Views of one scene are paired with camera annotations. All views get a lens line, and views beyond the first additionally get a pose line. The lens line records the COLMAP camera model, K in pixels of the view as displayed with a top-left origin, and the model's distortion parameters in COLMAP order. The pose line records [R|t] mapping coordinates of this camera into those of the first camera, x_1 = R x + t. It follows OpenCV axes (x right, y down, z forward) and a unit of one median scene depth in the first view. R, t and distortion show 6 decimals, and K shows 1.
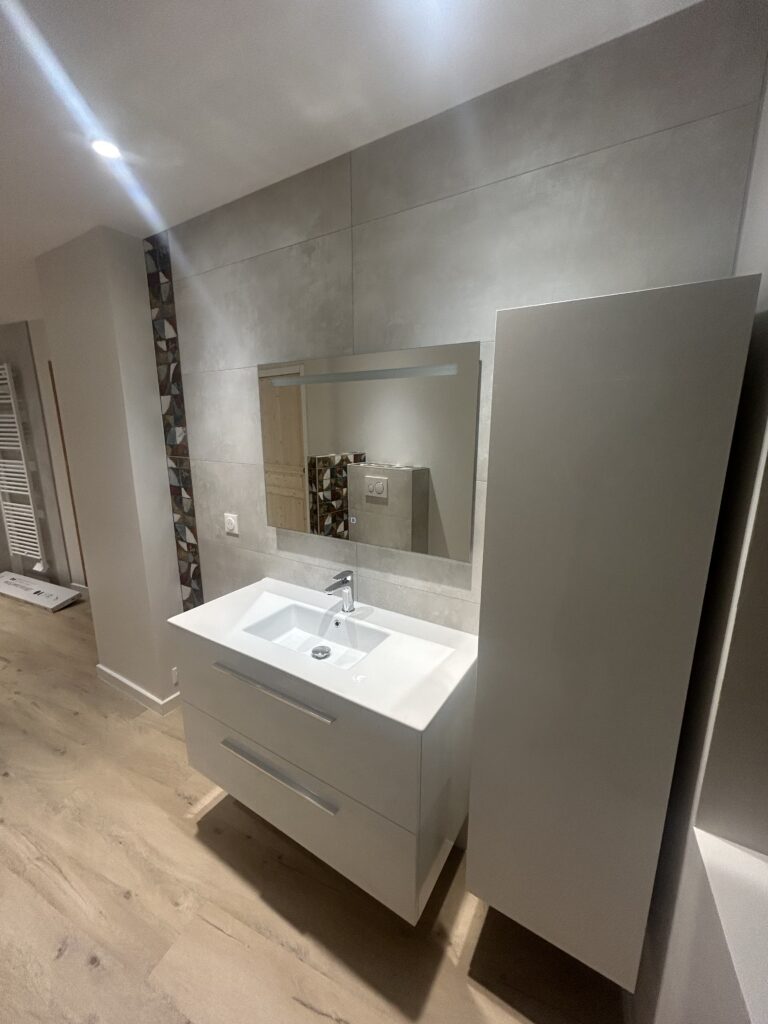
lens RADIAL K [[411.3, 0, 384.0], [0, 411.3, 512.0], [0, 0, 1]] dist [-0.000171, -0.000059]
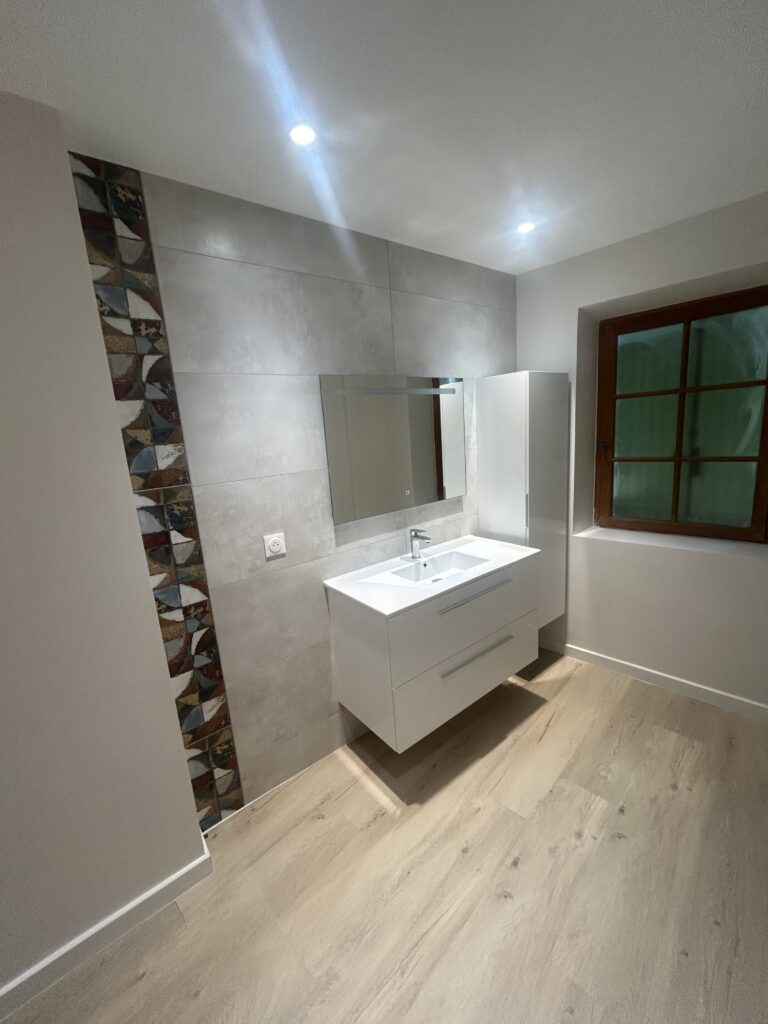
lens RADIAL K [[411.3, 0, 384.0], [0, 411.3, 512.0], [0, 0, 1]] dist [-0.000171, -0.000059]
pose [[0.335909, -0.211860, 0.917758, -1.116517], [0.266897, 0.955848, 0.122966, -0.088196], [-0.903289, 0.203641, 0.377623, 0.444256]]
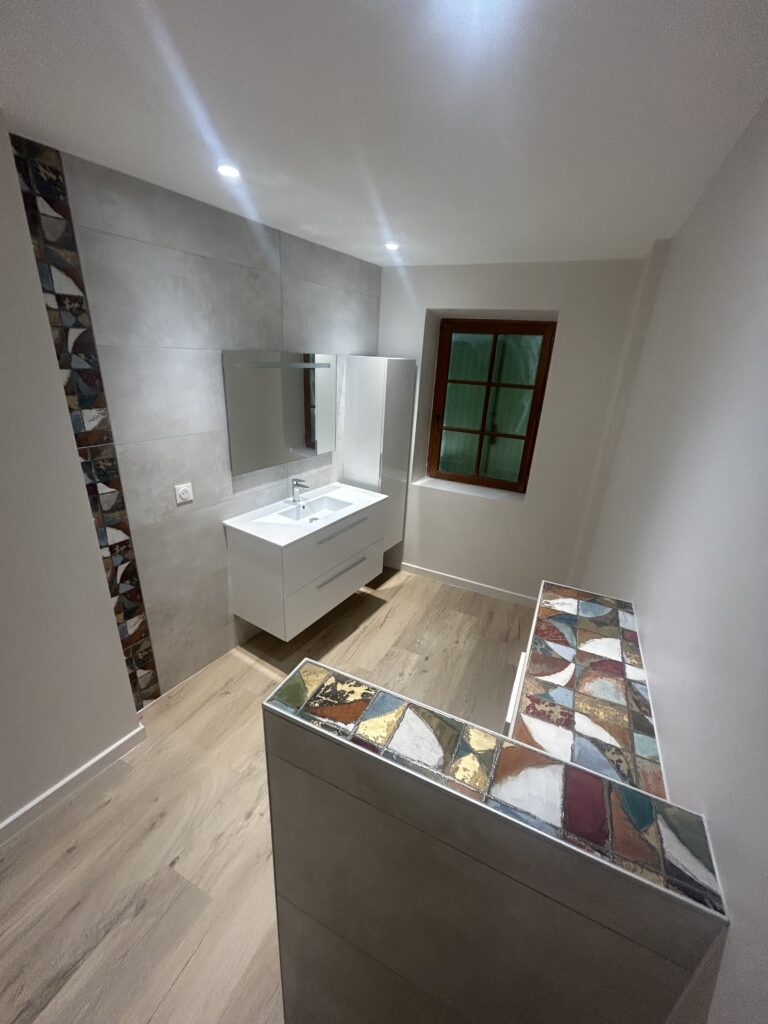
lens RADIAL K [[411.3, 0, 384.0], [0, 411.3, 512.0], [0, 0, 1]] dist [-0.000171, -0.000059]
pose [[0.009786, -0.363078, 0.931708, -1.417320], [0.157267, 0.920715, 0.357142, -0.233626], [-0.987508, 0.143032, 0.066110, 0.426952]]
